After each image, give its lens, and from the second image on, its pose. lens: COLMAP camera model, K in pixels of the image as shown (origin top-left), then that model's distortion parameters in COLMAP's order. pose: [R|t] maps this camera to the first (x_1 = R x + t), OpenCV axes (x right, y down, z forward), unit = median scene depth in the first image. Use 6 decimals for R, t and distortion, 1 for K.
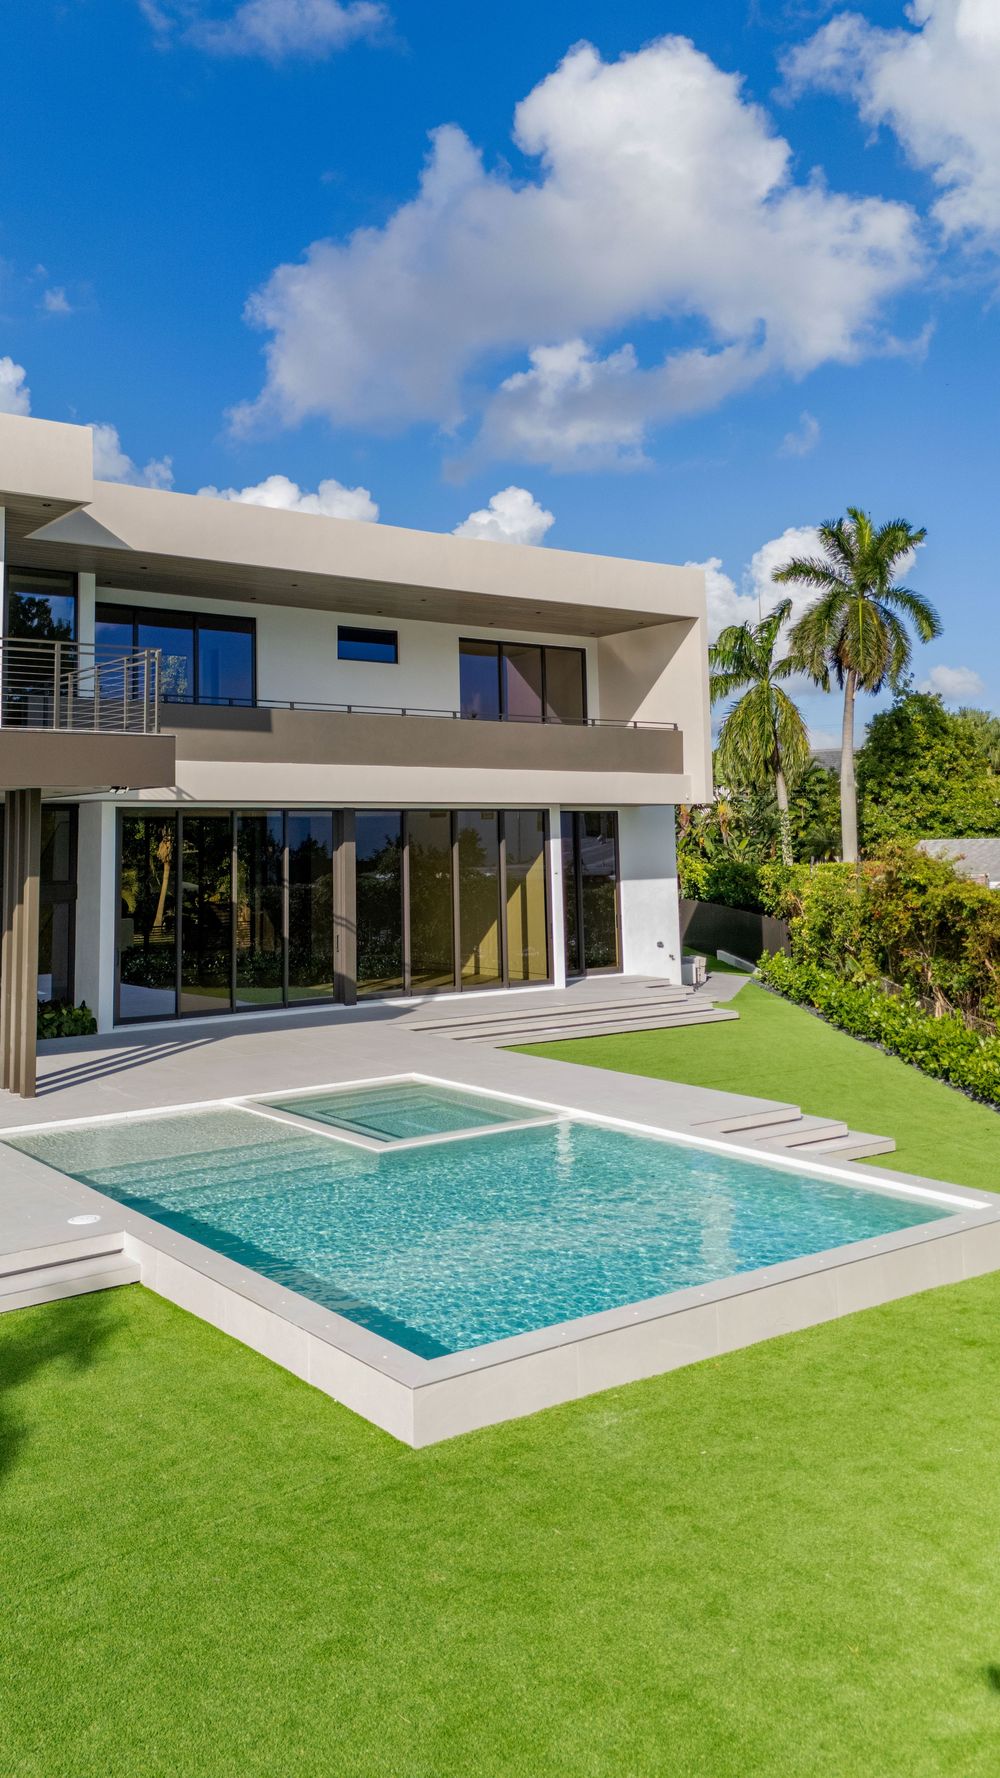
lens RADIAL K [[1361.1, 0, 500.0], [0, 1361.1, 889.0], [0, 0, 1]] dist [0.077298, -0.000397]
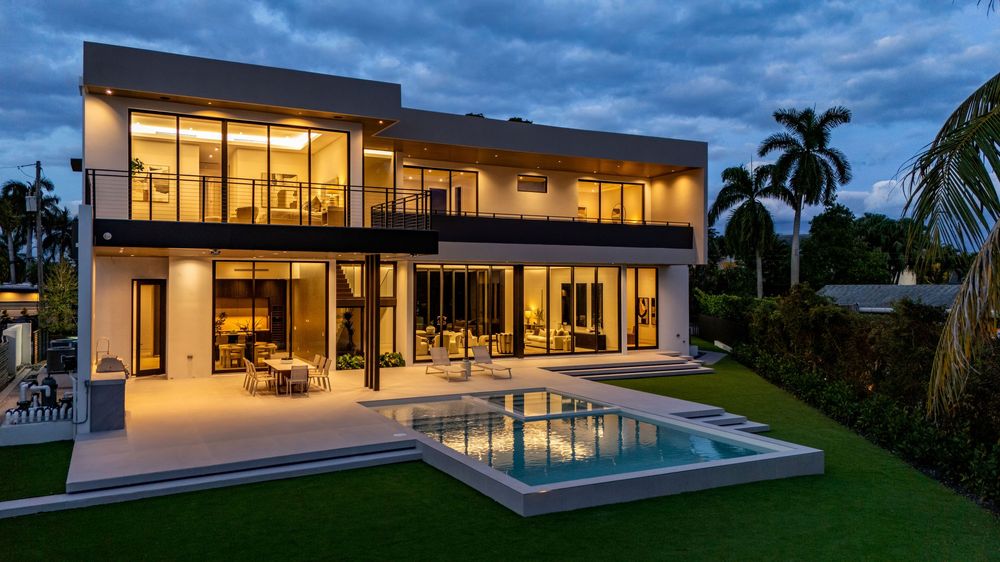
lens RADIAL K [[765.5, 0, 500.0], [0, 765.5, 281.0], [0, 0, 1]] dist [0.077298, -0.000397]
pose [[0.985952, 0.020676, -0.165744, 0.029814], [-0.026067, 0.999197, -0.030413, 0.003423], [0.164982, 0.034306, 0.985700, -0.104341]]
